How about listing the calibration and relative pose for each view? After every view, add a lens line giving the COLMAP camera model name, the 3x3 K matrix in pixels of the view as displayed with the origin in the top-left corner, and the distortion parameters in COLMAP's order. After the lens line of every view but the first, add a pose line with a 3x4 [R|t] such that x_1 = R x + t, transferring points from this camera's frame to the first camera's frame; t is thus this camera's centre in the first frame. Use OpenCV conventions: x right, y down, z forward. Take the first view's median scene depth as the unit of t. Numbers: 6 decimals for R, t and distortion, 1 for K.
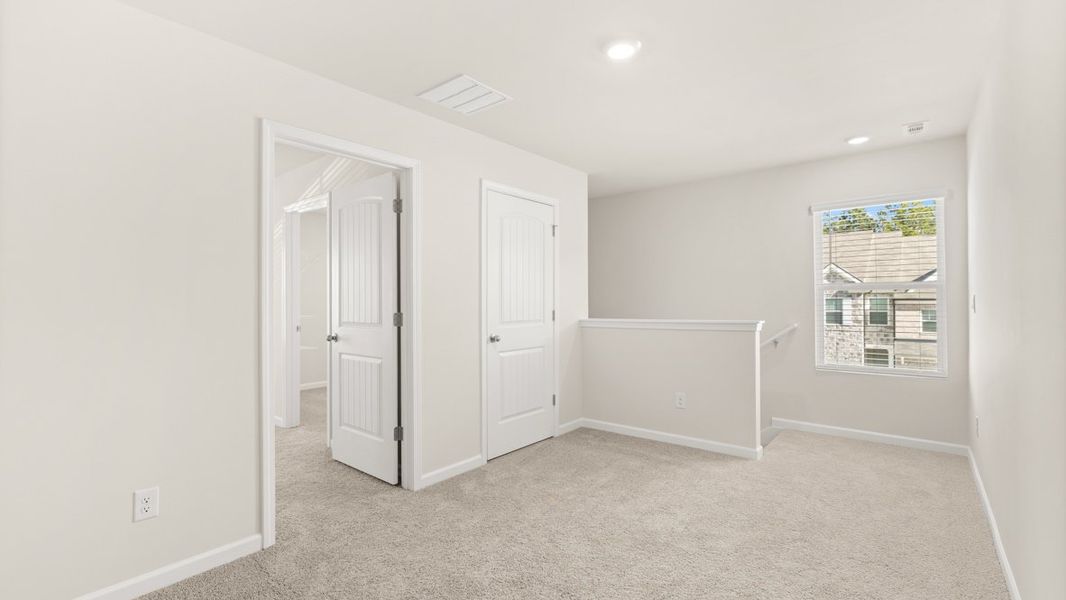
lens RADIAL K [[470.3, 0, 525.8], [0, 470.3, 298.5], [0, 0, 1]] dist [0.000455, -0.000329]
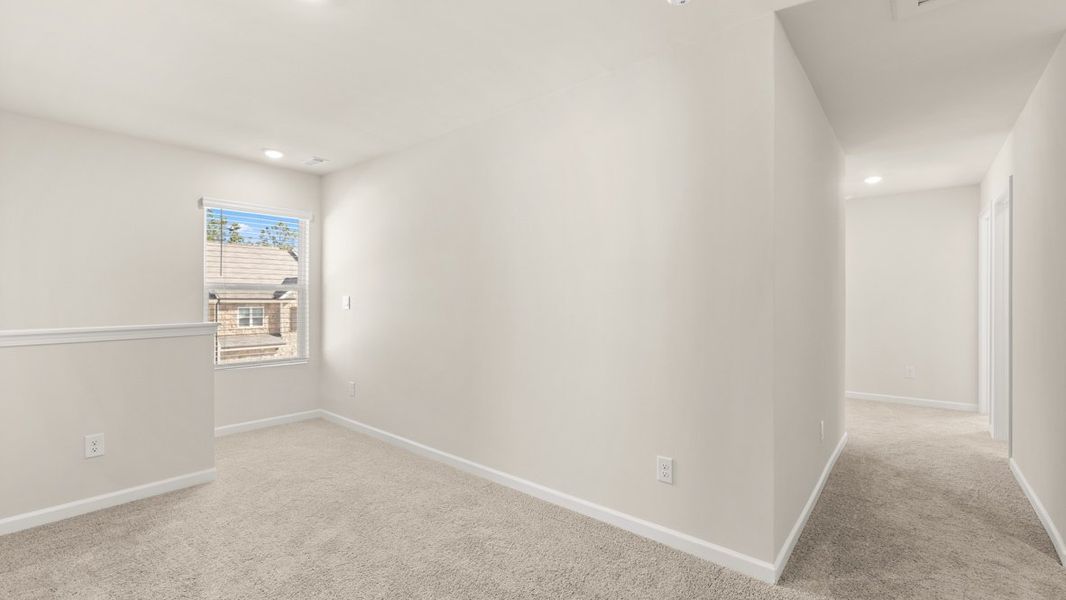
lens RADIAL K [[470.3, 0, 528.0], [0, 470.3, 298.8], [0, 0, 1]] dist [0.000455, -0.000329]
pose [[-0.006055, 0.004995, 0.999969, -0.388899], [-0.003935, 0.999980, -0.005019, 0.004869], [-0.999974, -0.003965, -0.006035, 0.405532]]
